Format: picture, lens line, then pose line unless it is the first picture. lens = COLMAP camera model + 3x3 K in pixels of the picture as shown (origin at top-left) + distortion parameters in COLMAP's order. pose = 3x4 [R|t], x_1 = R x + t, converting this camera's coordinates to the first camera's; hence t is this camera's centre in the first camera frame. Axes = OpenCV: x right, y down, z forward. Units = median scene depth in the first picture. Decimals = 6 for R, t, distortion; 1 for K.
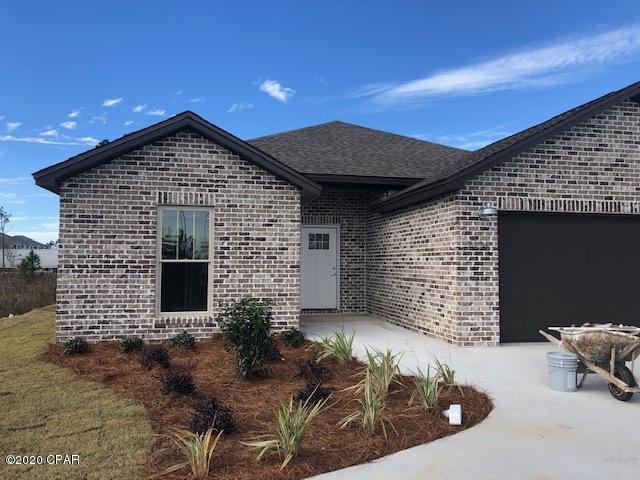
lens RADIAL K [[538.6, 0, 320.9], [0, 538.6, 226.2], [0, 0, 1]] dist [0.005303, -0.002014]
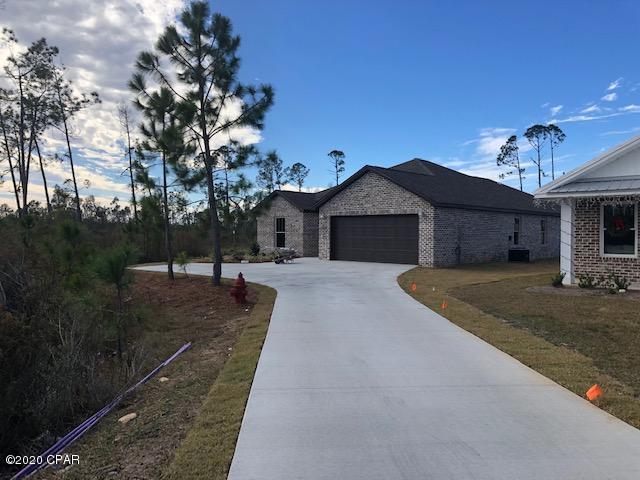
lens RADIAL K [[526.1, 0, 320.0], [0, 526.1, 240.0], [0, 0, 1]] dist [-0.006953, -0.006170]
pose [[0.533253, 0.014355, -0.845834, 2.593947], [0.058113, 0.996872, 0.053555, -0.051473], [0.843958, -0.077713, 0.530751, -0.566029]]
